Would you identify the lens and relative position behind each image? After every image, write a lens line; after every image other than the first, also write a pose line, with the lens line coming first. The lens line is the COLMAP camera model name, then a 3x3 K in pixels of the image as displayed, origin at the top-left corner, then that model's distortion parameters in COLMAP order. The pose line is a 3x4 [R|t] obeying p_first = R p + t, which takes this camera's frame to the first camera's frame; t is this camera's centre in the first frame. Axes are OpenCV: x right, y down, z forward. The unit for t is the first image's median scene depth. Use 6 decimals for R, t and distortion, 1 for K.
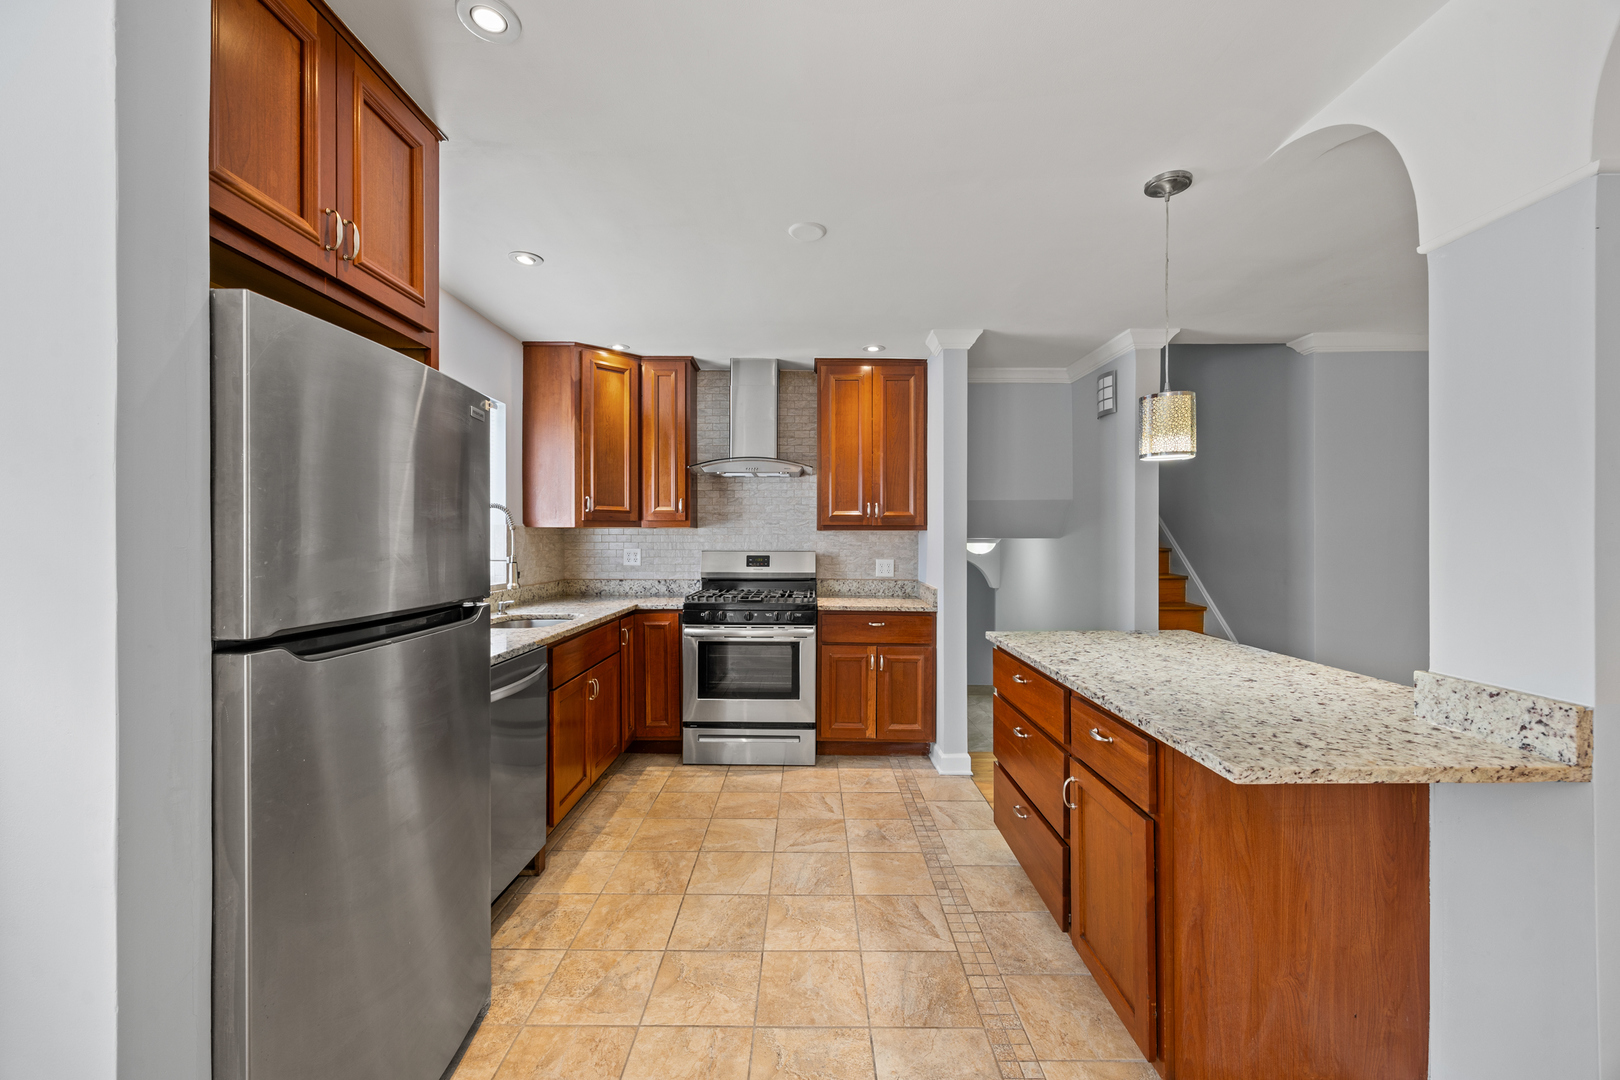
lens RADIAL K [[640.2, 0, 795.5], [0, 640.2, 539.0], [0, 0, 1]] dist [0.005002, 0.000007]
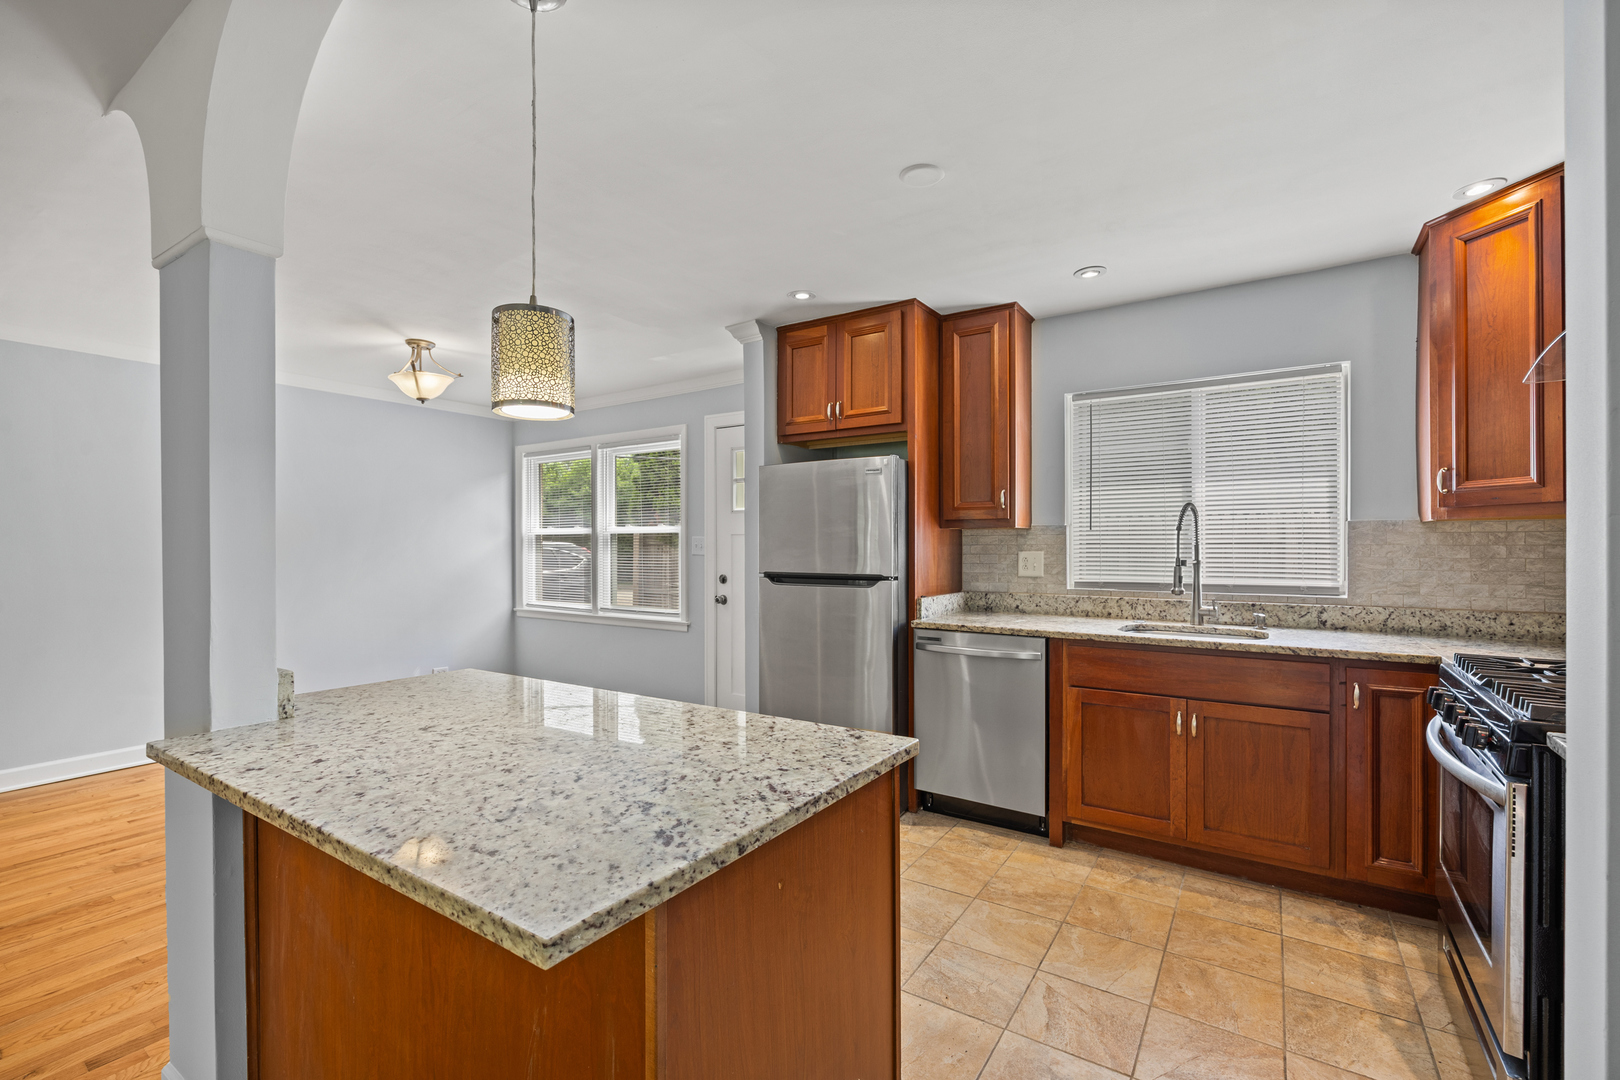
lens RADIAL K [[678.4, 0, 809.7], [0, 678.4, 548.3], [0, 0, 1]] dist [-0.009222, -0.000118]
pose [[-0.536175, 0.007492, -0.844074, 0.539827], [0.004360, 0.999972, 0.006106, 0.002478], [0.844096, -0.000406, -0.536192, 0.858454]]
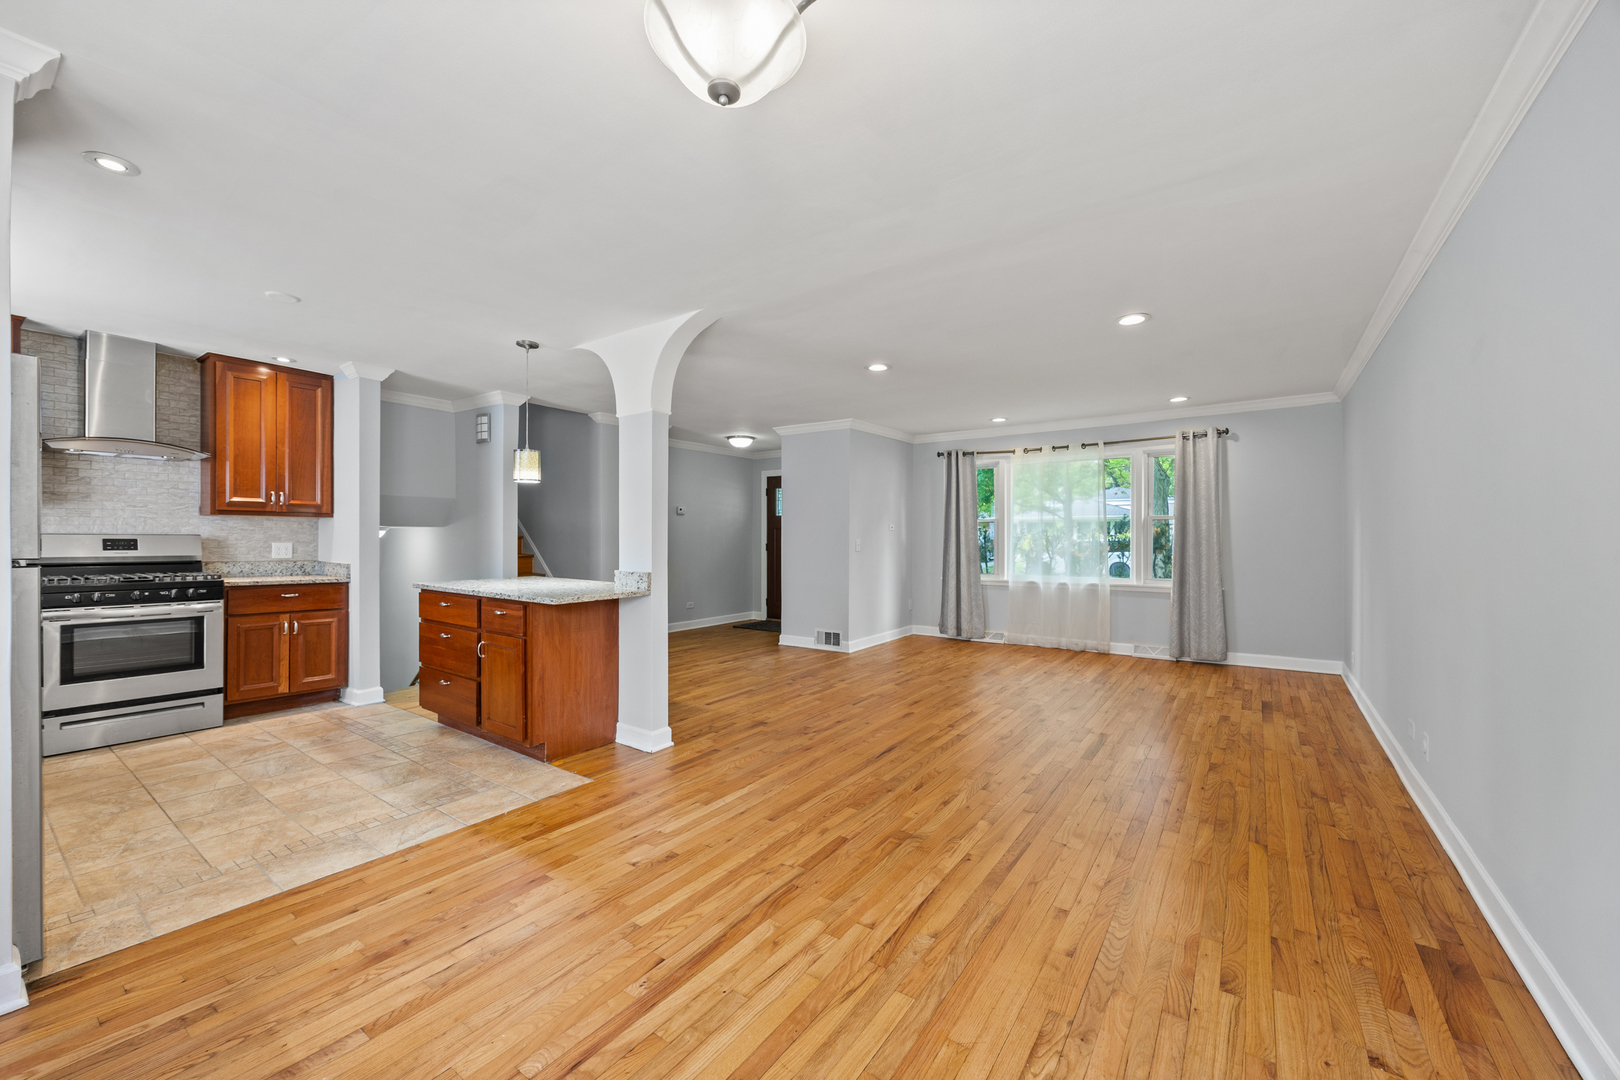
lens RADIAL K [[648.1, 0, 818.0], [0, 648.1, 540.2], [0, 0, 1]] dist [0.001916, -0.000437]
pose [[0.566444, 0.000251, 0.824100, -0.307594], [-0.002217, 0.999997, 0.001219, 0.027806], [-0.824097, -0.002518, 0.566443, -0.479320]]
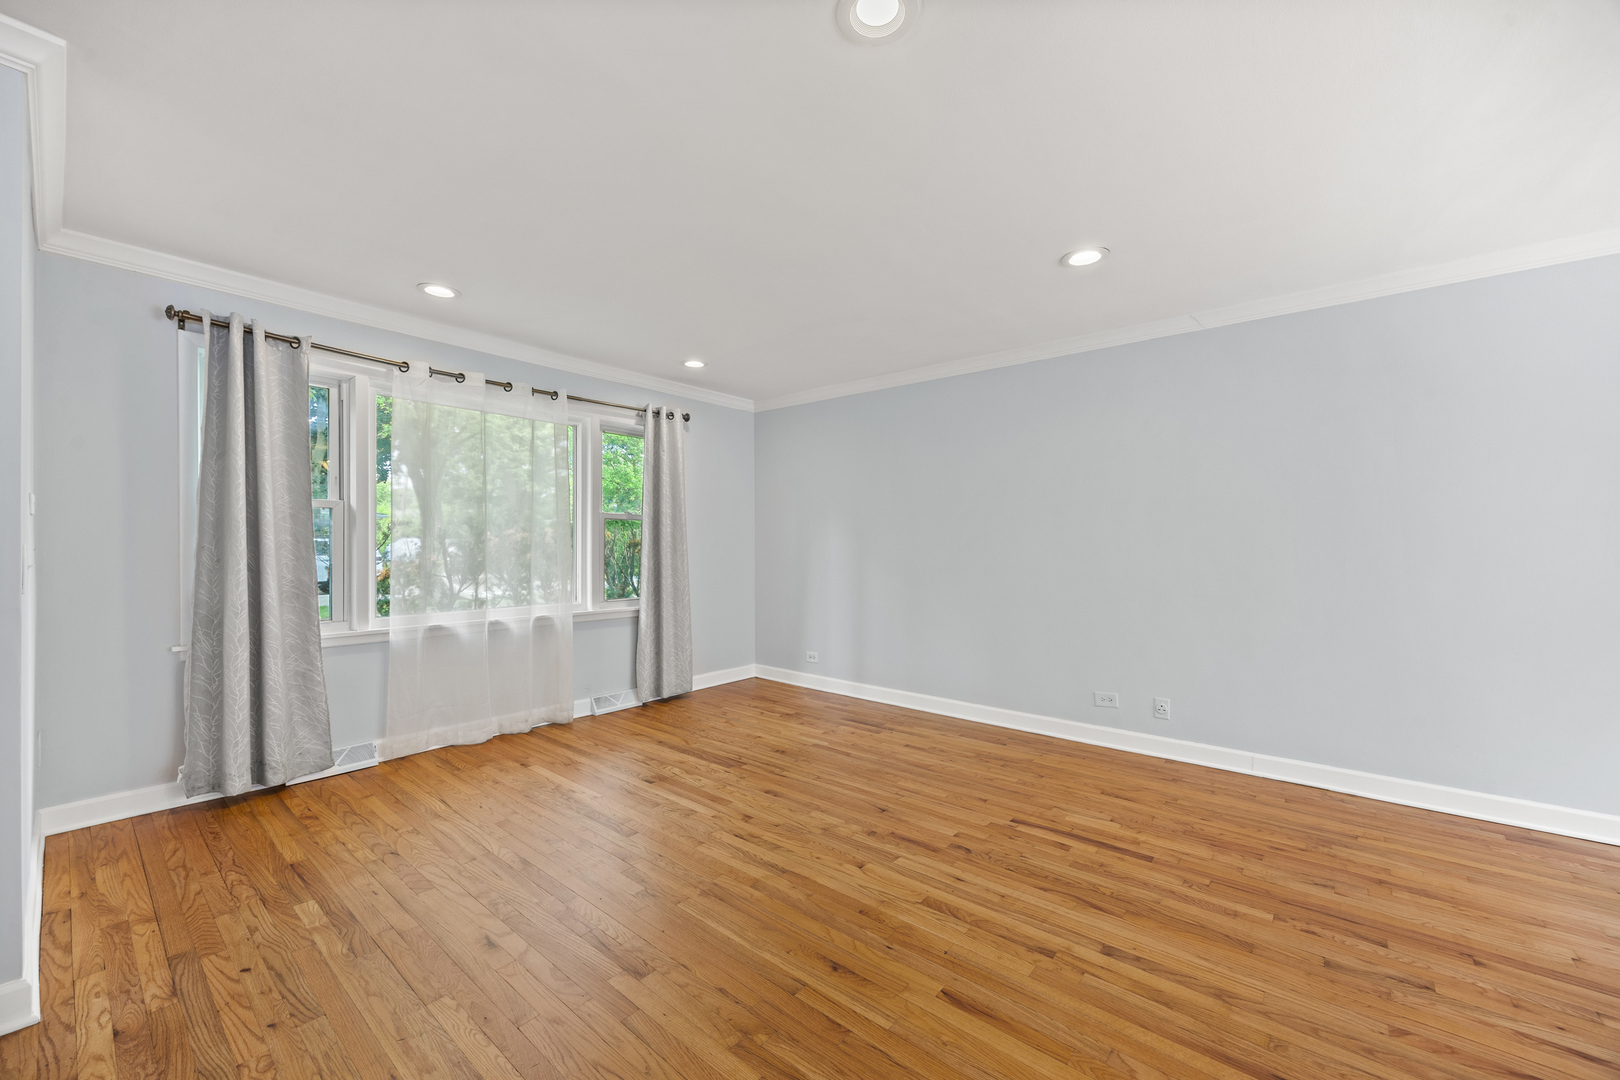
lens RADIAL K [[631.5, 0, 795.2], [0, 631.5, 539.7], [0, 0, 1]] dist [-0.001928, -0.000090]
pose [[-0.770057, 0.010283, 0.637892, 0.559676], [0.000487, 0.999879, -0.015531, 0.033873], [-0.637975, -0.011650, -0.769969, 0.456976]]
